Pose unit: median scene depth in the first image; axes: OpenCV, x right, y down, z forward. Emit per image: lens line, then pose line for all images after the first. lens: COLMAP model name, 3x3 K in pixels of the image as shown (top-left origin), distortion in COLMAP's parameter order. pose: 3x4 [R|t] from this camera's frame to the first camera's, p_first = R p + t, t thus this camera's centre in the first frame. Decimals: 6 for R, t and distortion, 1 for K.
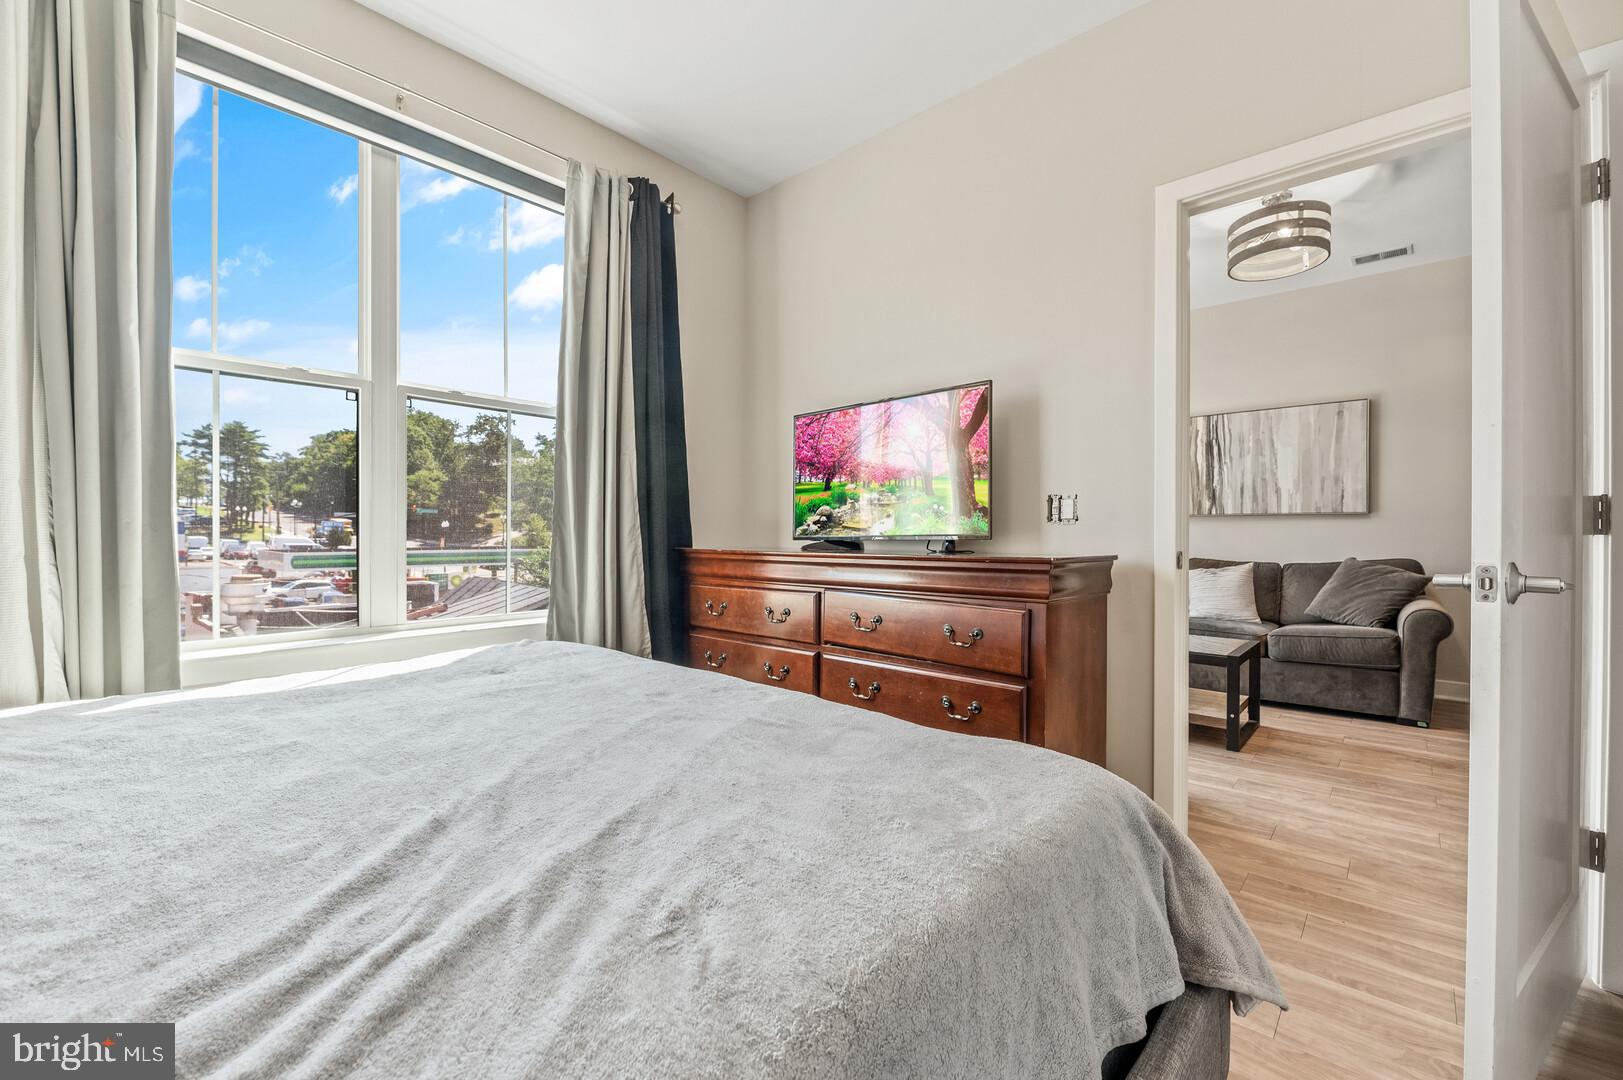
lens RADIAL K [[663.8, 0, 807.4], [0, 663.8, 536.1], [0, 0, 1]] dist [-0.001005, -0.000292]
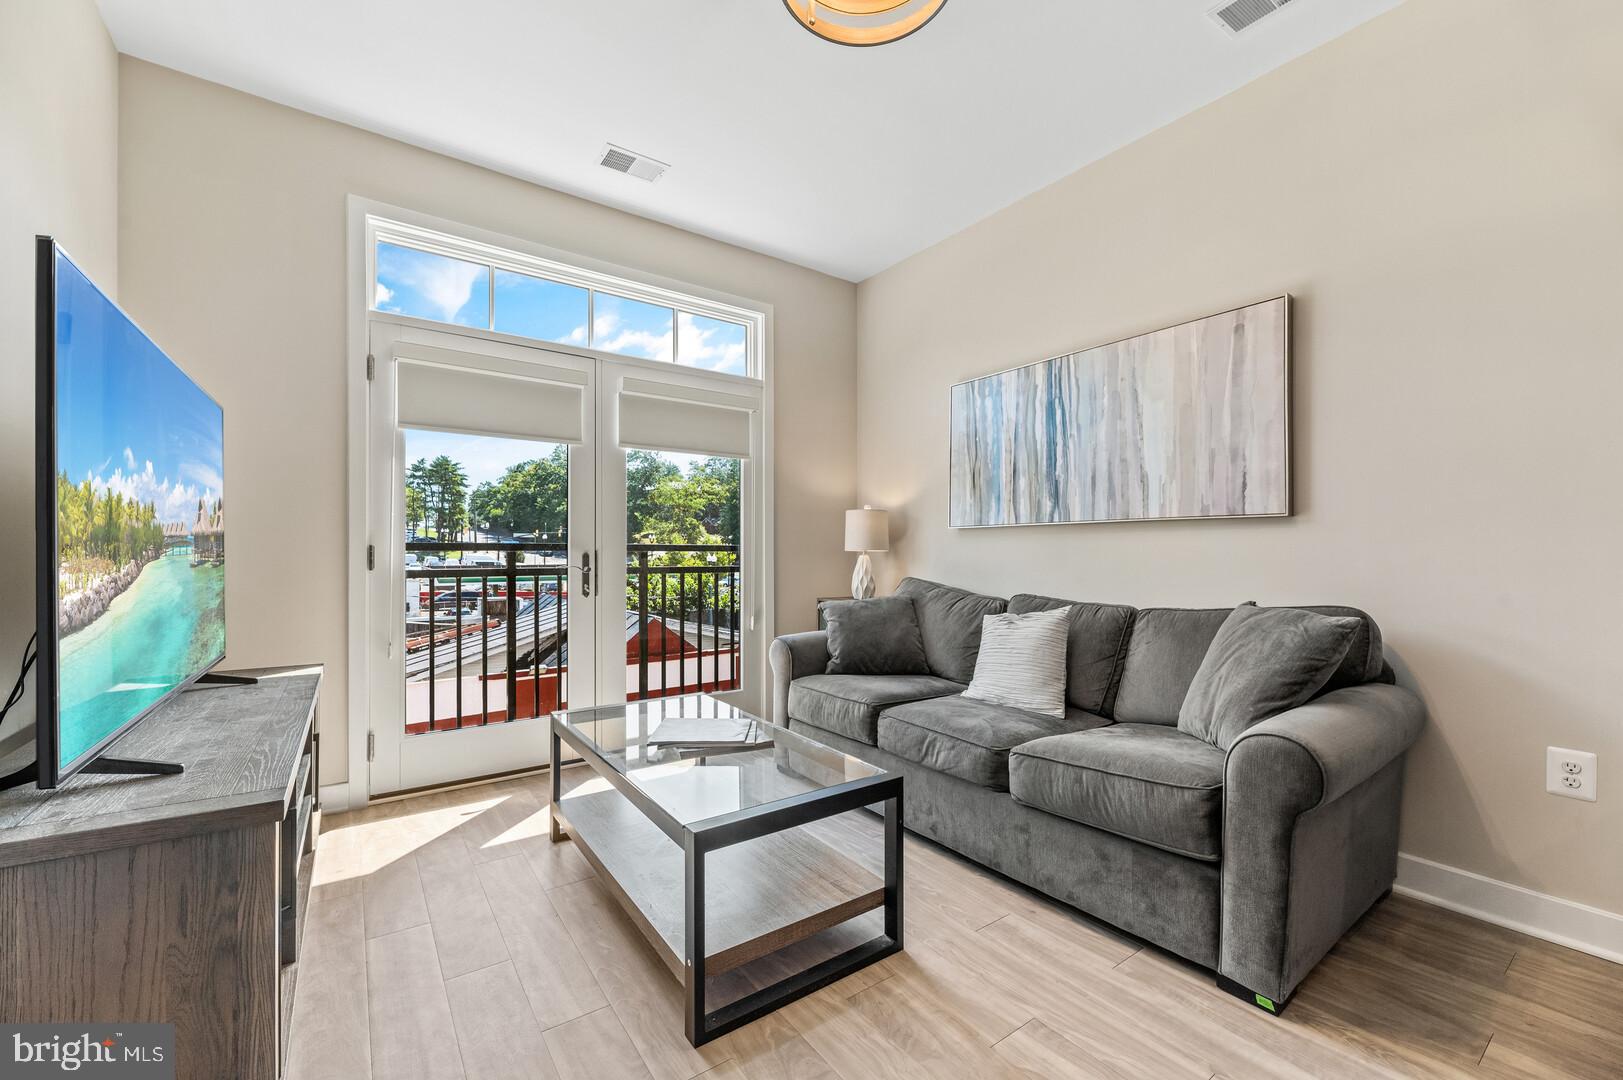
lens RADIAL K [[652.5, 0, 808.2], [0, 652.5, 547.8], [0, 0, 1]] dist [0.000425, -0.000195]
pose [[0.977088, 0.001493, -0.212832, 0.581014], [-0.004034, 0.999926, -0.011502, -0.002107], [0.212799, 0.012097, 0.977021, 0.418552]]
